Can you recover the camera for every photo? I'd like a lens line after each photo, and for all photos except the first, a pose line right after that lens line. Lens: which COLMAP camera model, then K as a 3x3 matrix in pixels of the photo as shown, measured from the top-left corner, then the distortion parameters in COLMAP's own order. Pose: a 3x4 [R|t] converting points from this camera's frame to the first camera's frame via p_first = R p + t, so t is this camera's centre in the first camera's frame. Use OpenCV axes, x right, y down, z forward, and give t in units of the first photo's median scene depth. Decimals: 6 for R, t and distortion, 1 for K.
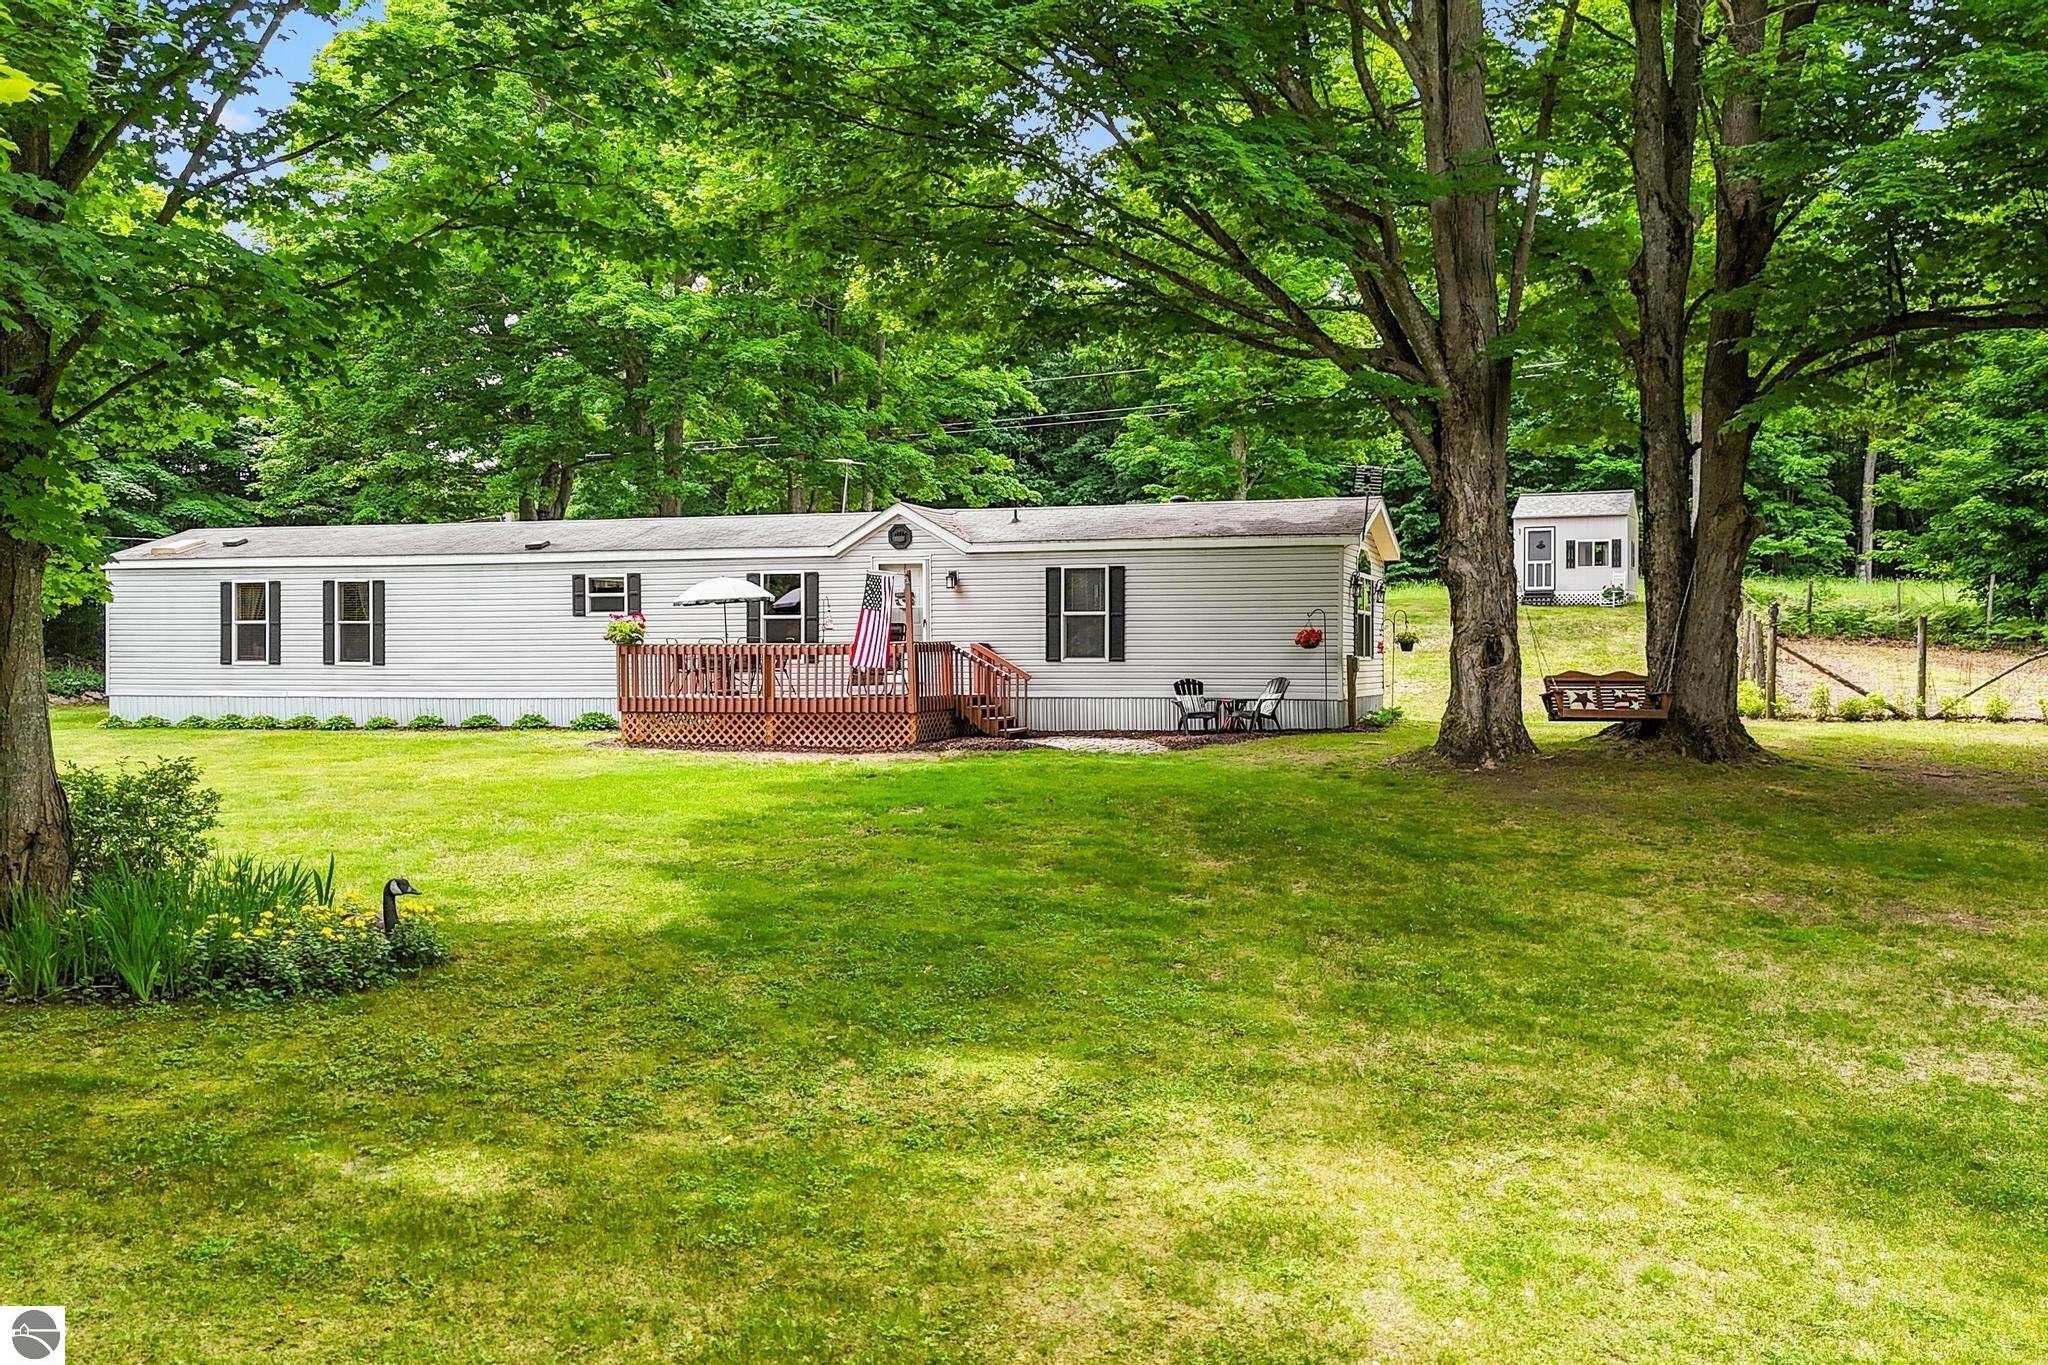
lens RADIAL K [[1755.5, 0, 1085.8], [0, 1755.5, 677.5], [0, 0, 1]] dist [0.125434, -0.174543]
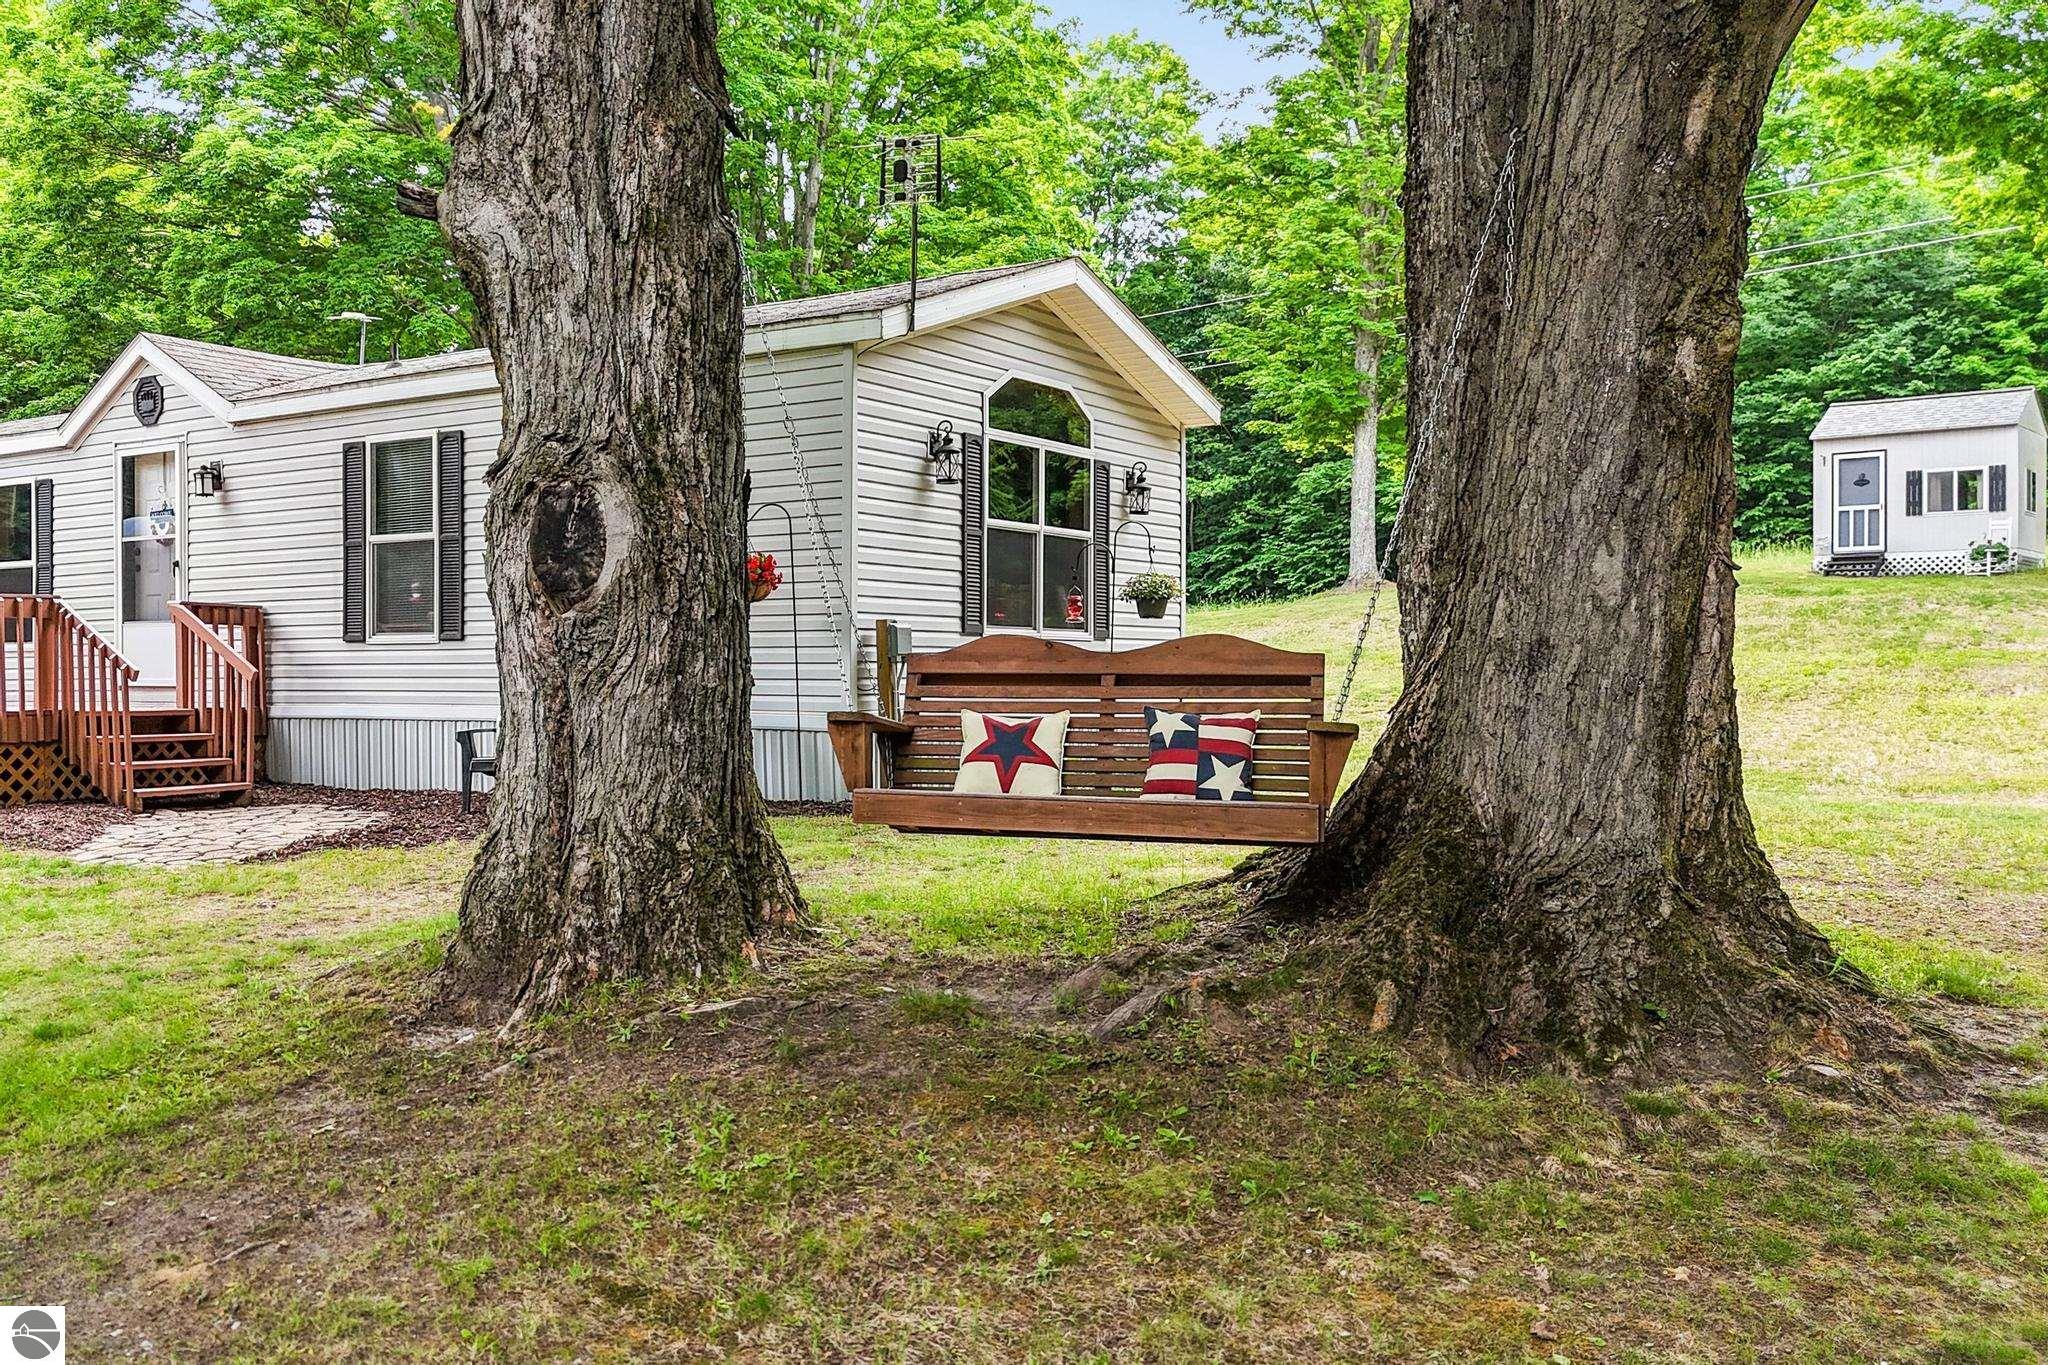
lens RADIAL K [[1734.6, 0, 867.1], [0, 1734.6, 685.4], [0, 0, 1]] dist [0.060726, -0.066076]
pose [[0.942897, 0.003757, -0.333064, 0.269644], [-0.005299, 0.999979, -0.003719, 0.003609], [0.333043, 0.005272, 0.942897, 0.606093]]
